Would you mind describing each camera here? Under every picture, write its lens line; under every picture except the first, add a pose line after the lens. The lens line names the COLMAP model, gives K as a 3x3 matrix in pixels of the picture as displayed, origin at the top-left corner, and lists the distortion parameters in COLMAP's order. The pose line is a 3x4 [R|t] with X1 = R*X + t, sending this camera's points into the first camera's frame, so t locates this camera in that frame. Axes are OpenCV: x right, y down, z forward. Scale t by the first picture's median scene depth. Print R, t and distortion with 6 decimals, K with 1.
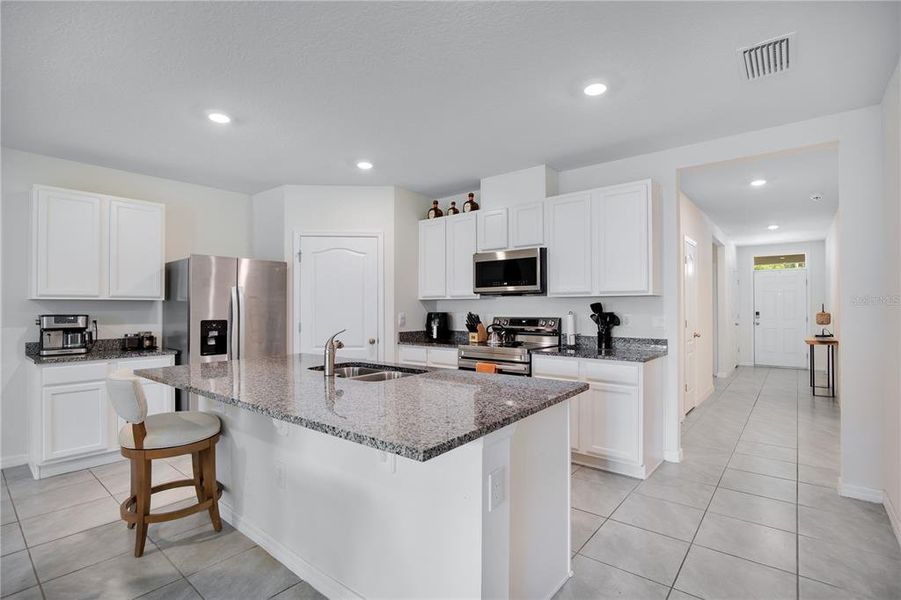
lens RADIAL K [[428.6, 0, 456.6], [0, 428.6, 302.3], [0, 0, 1]] dist [-0.029077, 0.006413]
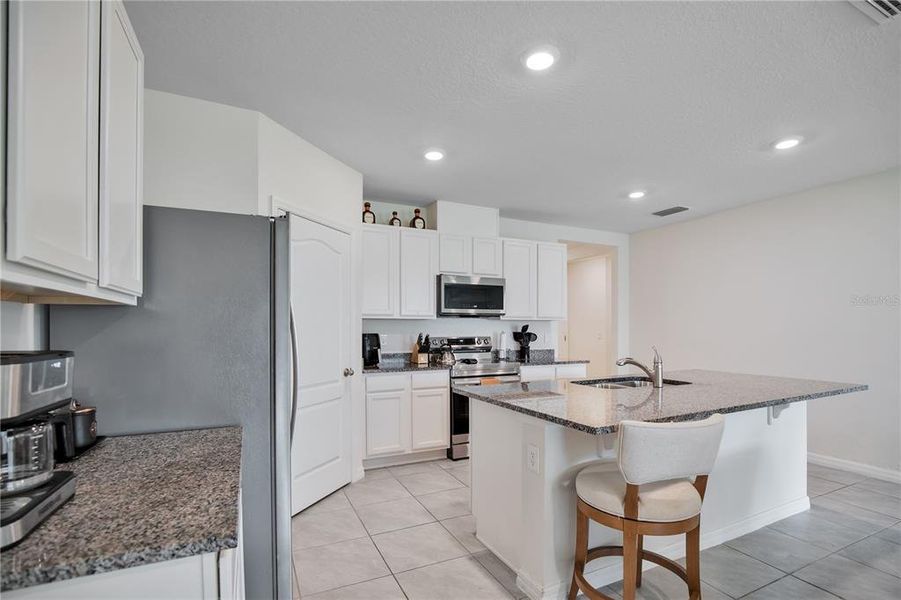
lens RADIAL K [[428.6, 0, 439.8], [0, 428.6, 328.4], [0, 0, 1]] dist [-0.029077, 0.006413]
pose [[0.444295, 0.007072, 0.895853, -0.883290], [-0.011206, 0.999934, -0.002335, 0.016323], [-0.895810, -0.009002, 0.444345, 0.579947]]
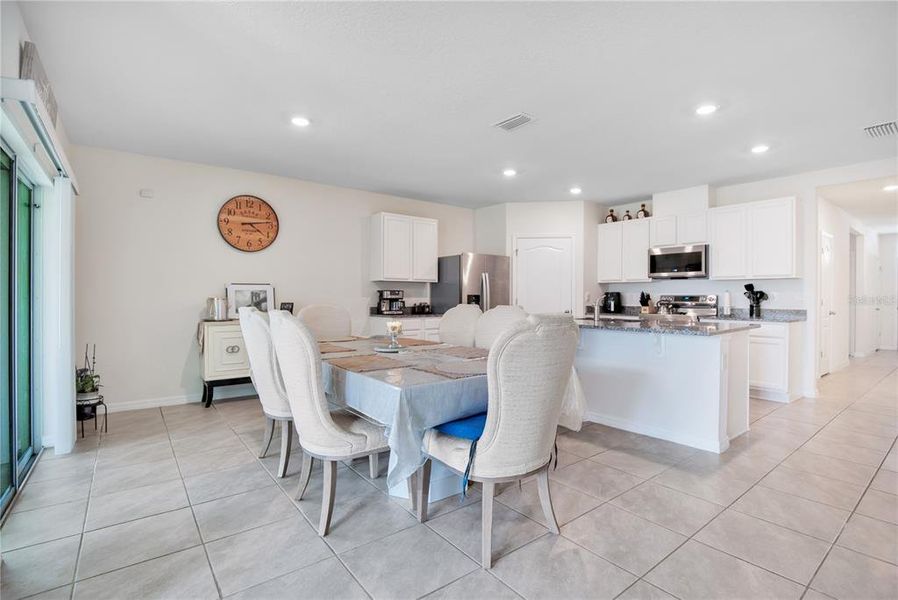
lens RADIAL K [[427.2, 0, 461.5], [0, 427.2, 295.6], [0, 0, 1]] dist [-0.029077, 0.006413]
pose [[0.976918, 0.006979, -0.213501, -0.263682], [-0.004782, 0.999930, 0.010808, 0.026053], [0.213561, -0.009538, 0.976883, -0.487413]]
